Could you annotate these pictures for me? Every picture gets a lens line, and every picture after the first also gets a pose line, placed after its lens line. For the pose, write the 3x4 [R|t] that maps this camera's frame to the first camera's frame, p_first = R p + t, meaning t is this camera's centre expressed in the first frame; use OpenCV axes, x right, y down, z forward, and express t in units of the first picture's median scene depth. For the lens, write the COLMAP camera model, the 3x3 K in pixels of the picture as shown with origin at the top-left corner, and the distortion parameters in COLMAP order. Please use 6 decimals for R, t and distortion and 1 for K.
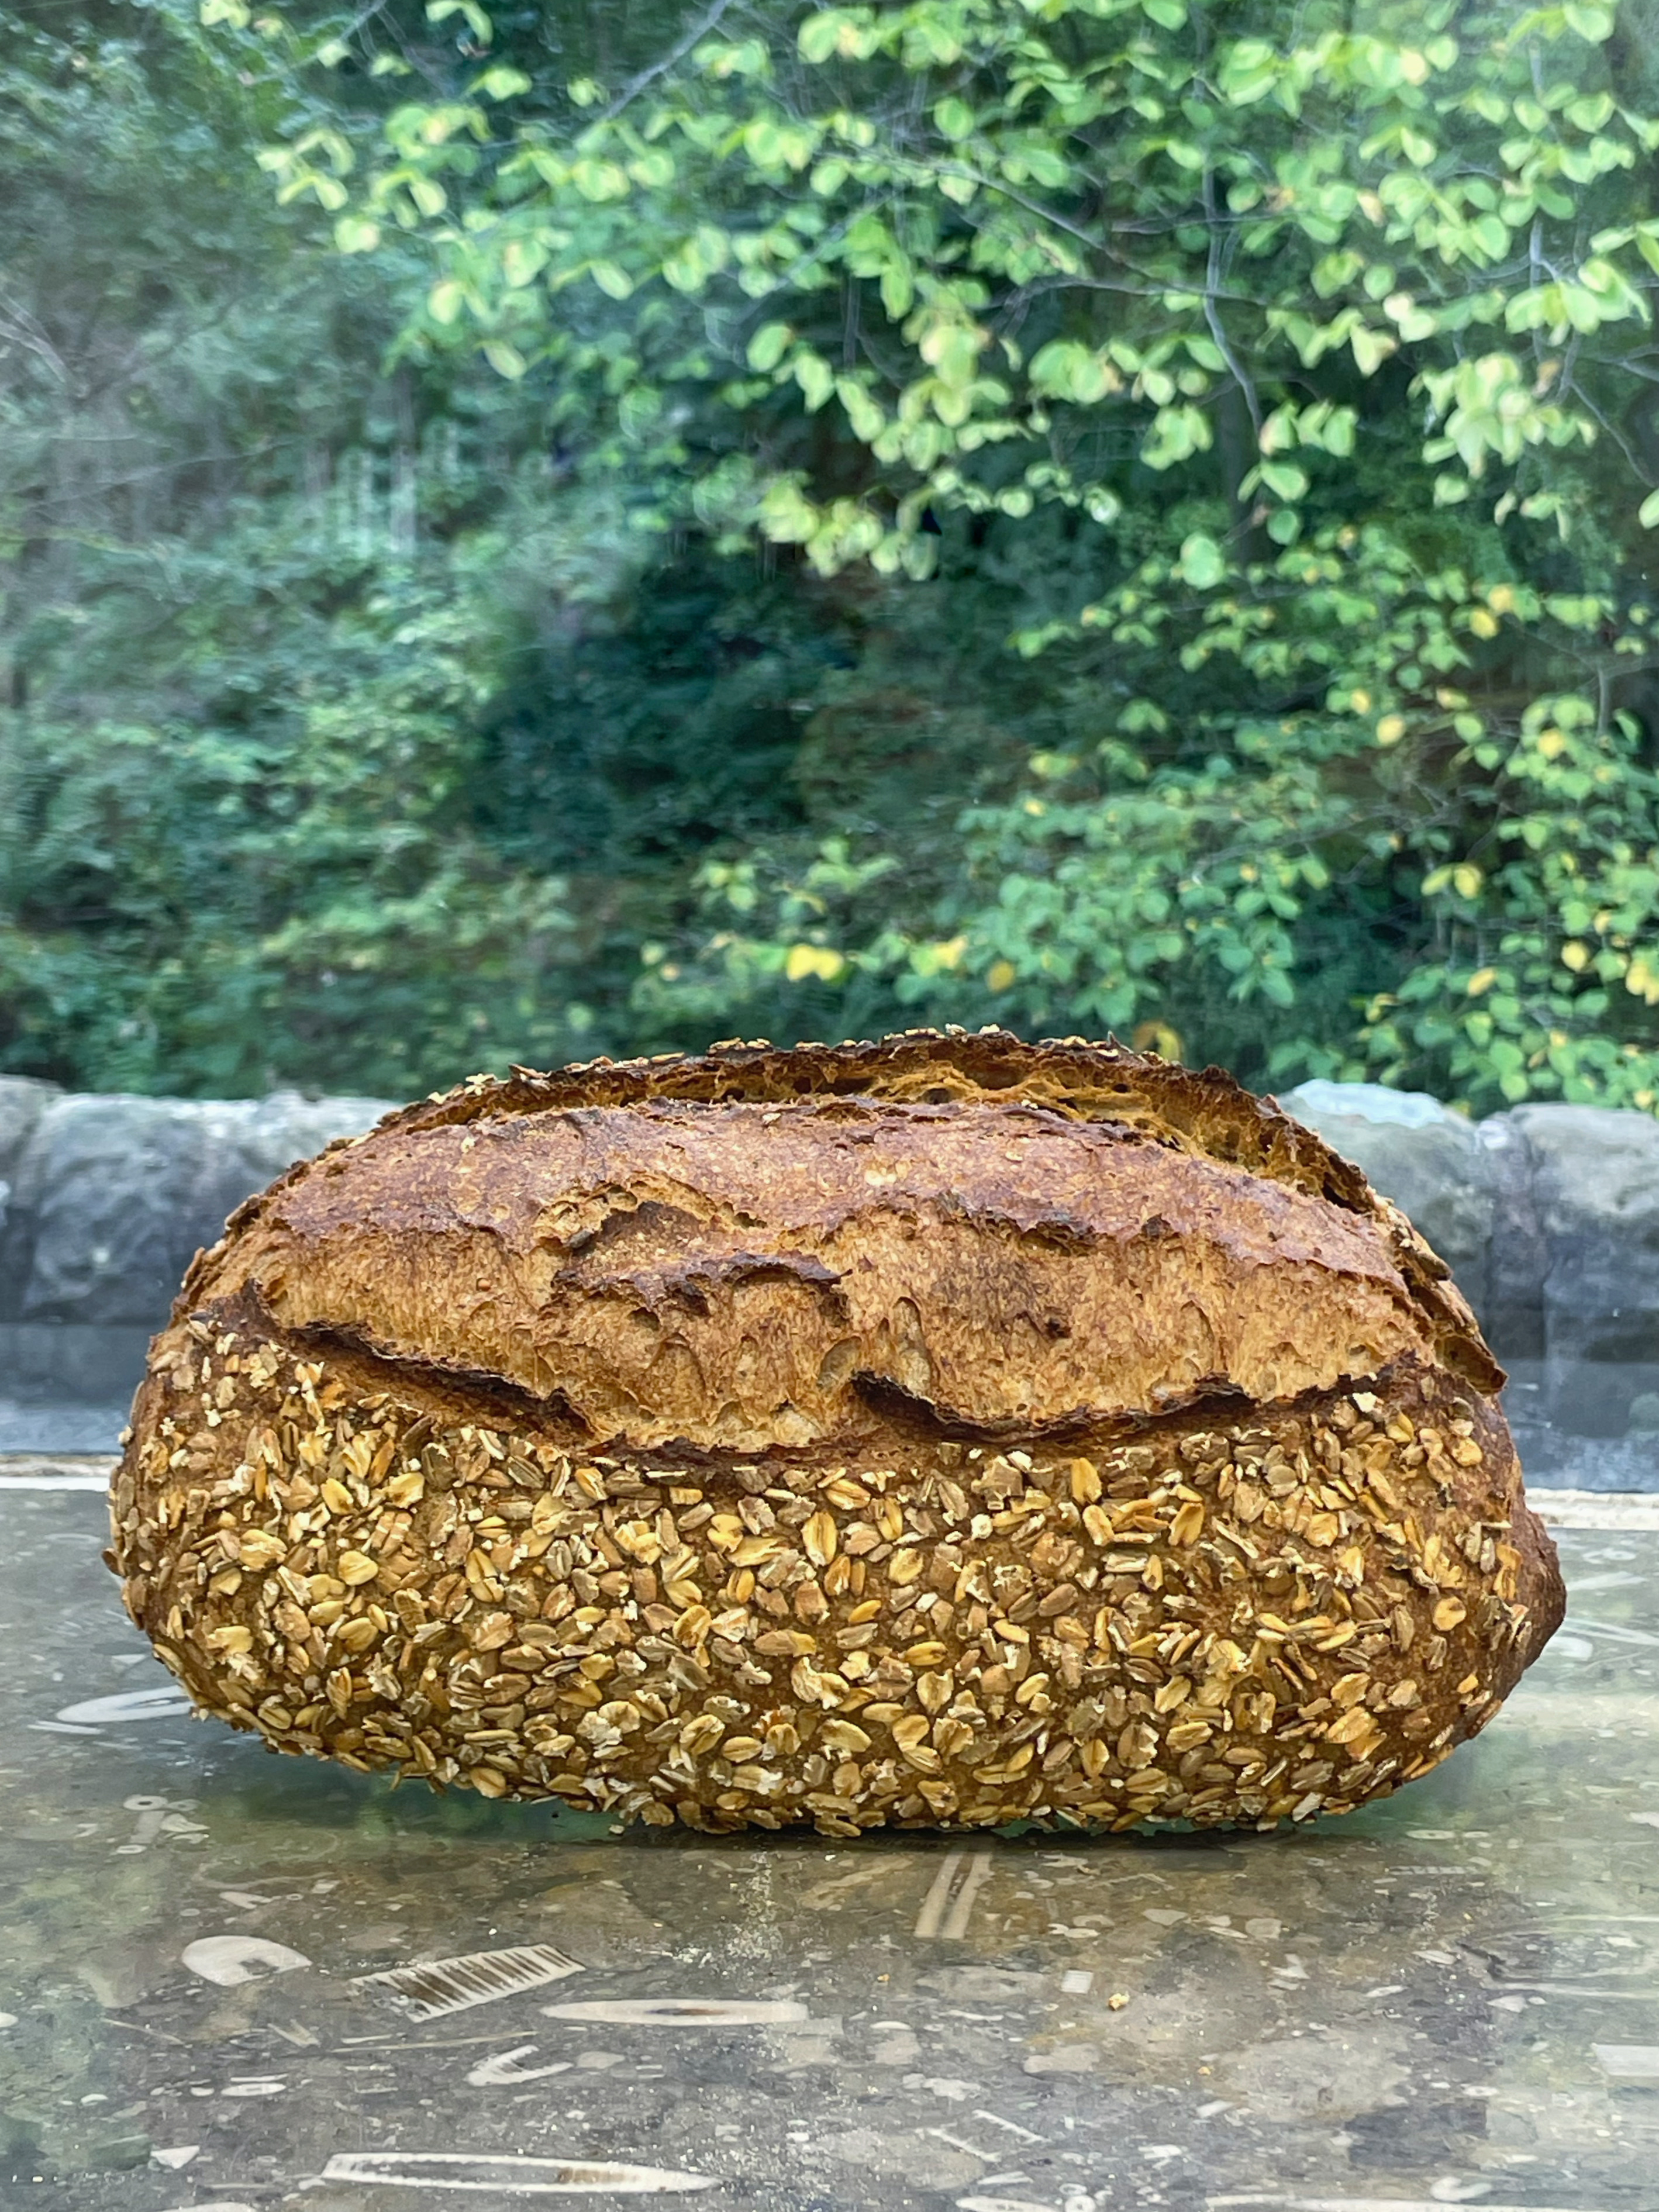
lens RADIAL K [[3268.3, 0, 834.5], [0, 3268.3, 1110.3], [0, 0, 1]] dist [0.074950, -0.027838]
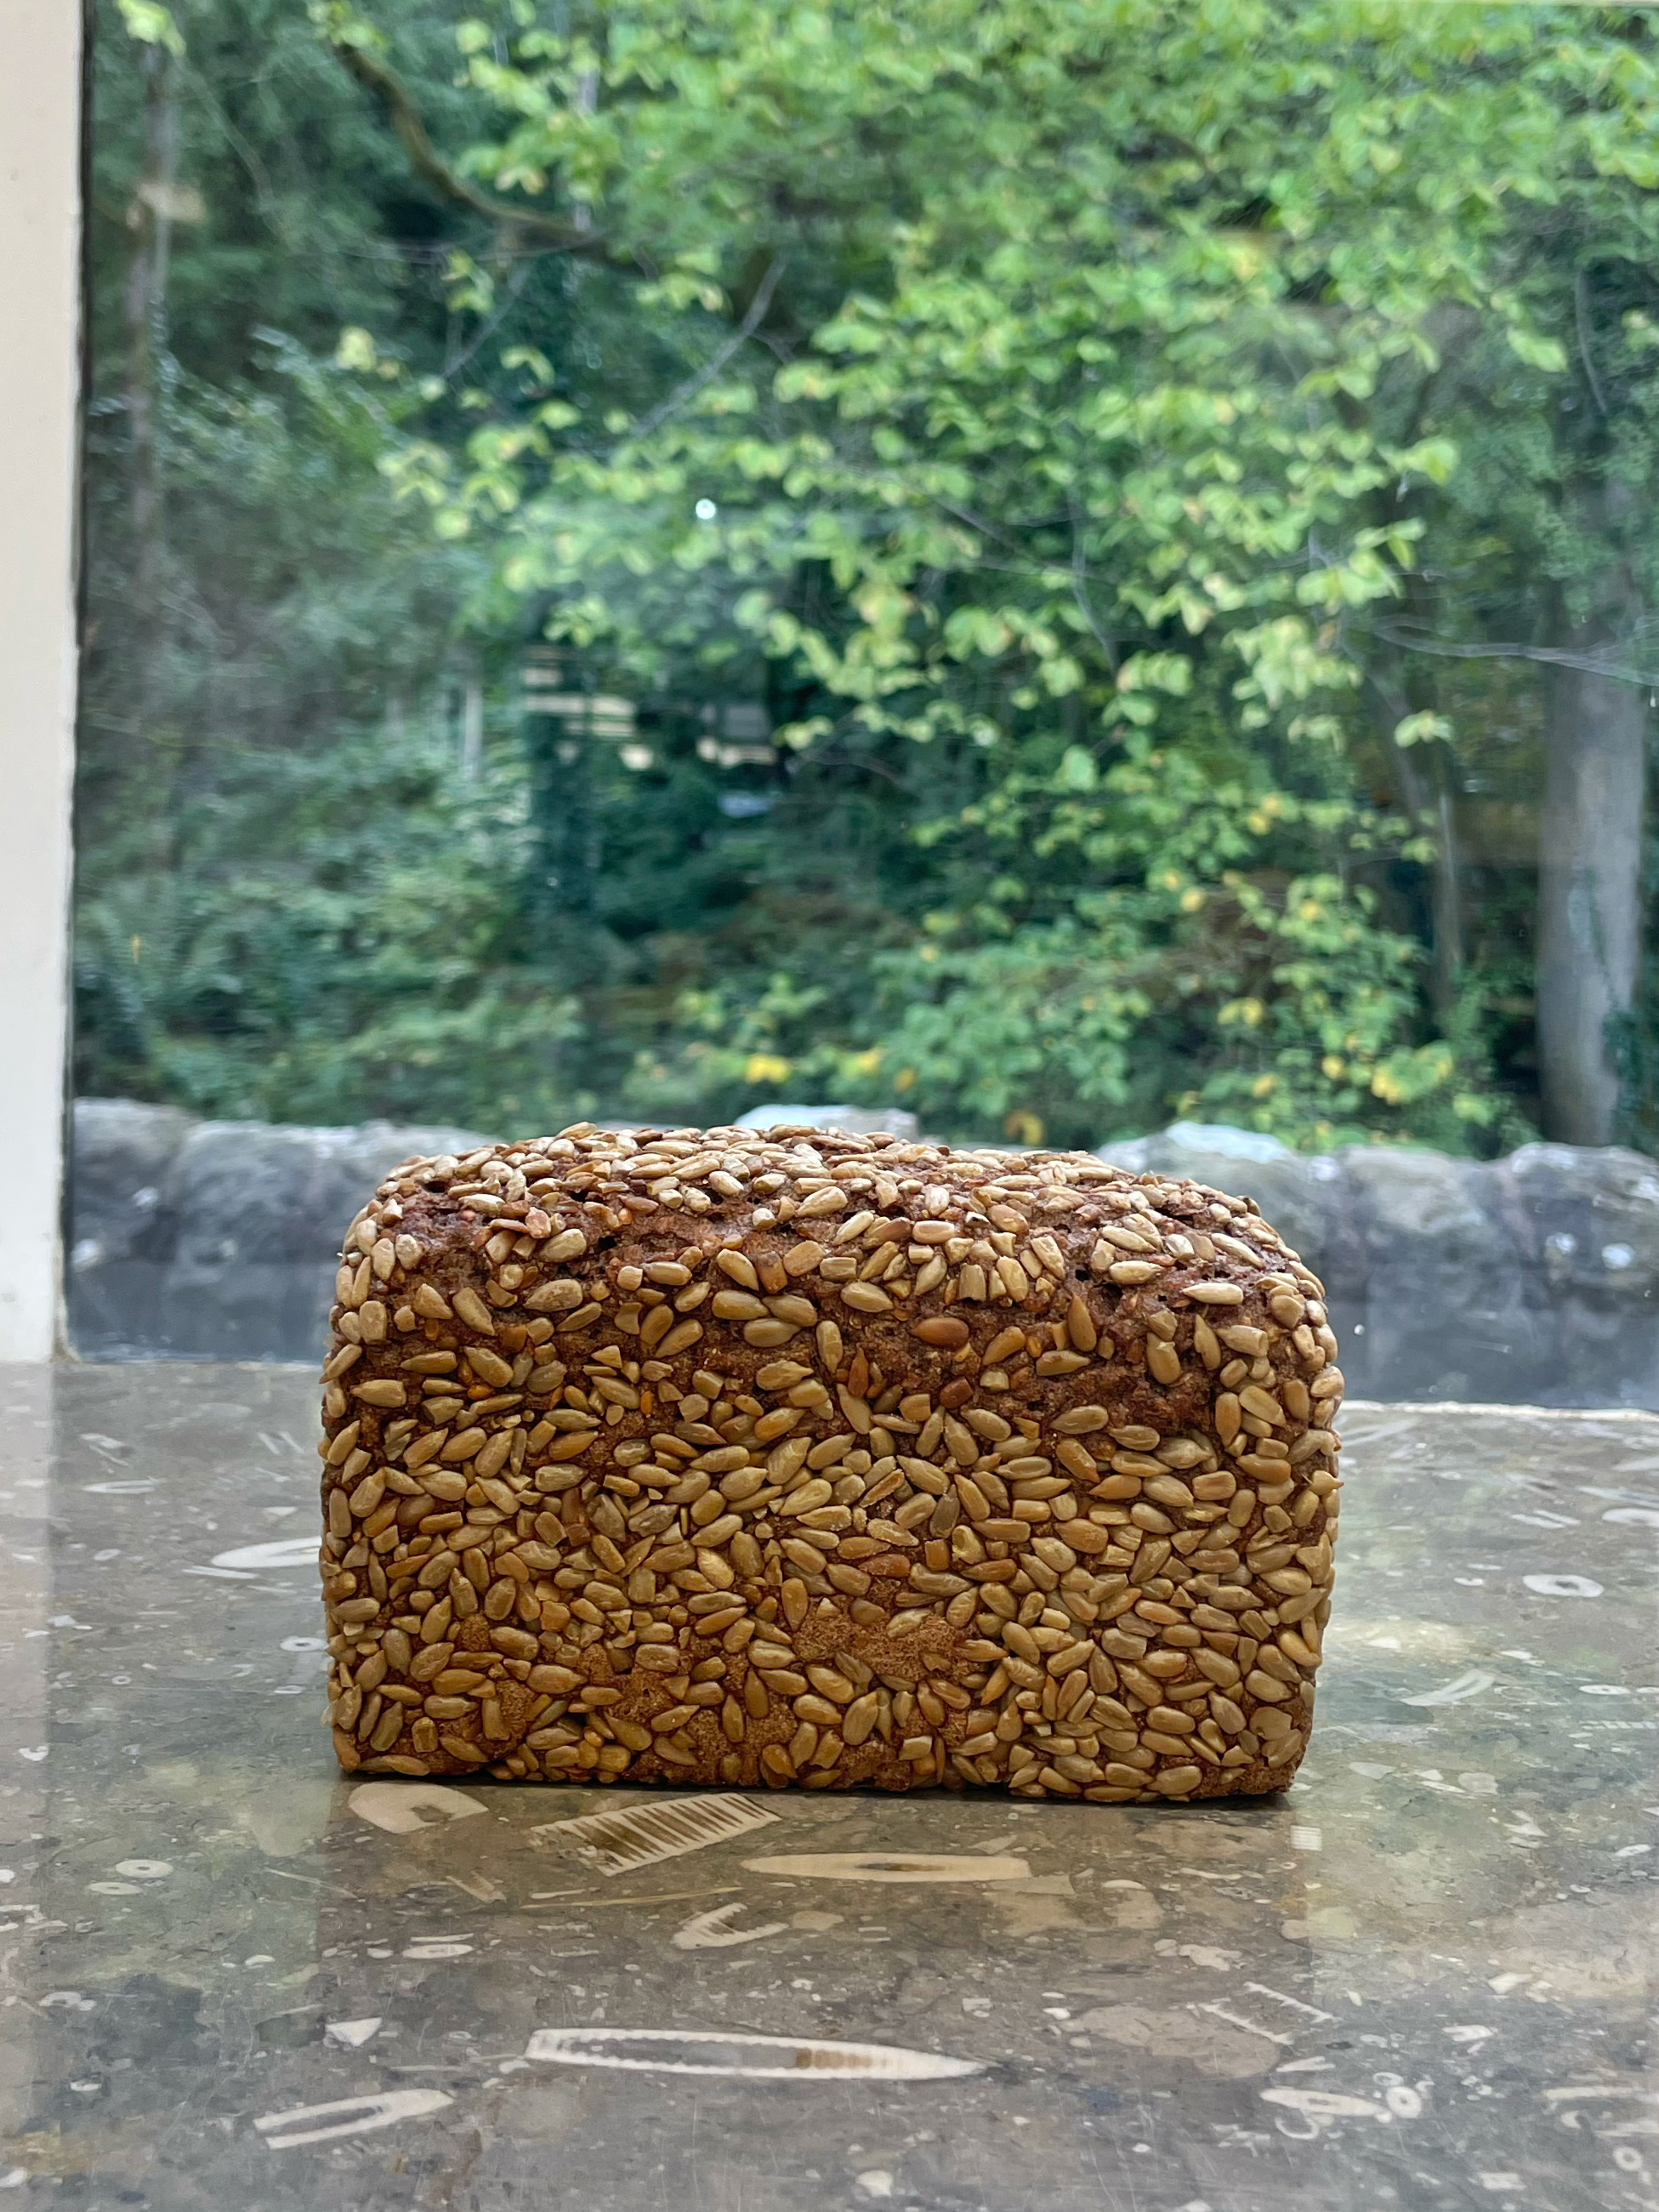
lens RADIAL K [[2243.6, 0, 821.5], [0, 2243.6, 1098.4], [0, 0, 1]] dist [0.028004, -0.010273]
pose [[0.998845, 0.021681, 0.042873, -0.094050], [-0.019240, 0.998215, -0.056536, 0.089588], [-0.044022, 0.055646, 0.997480, 0.338274]]
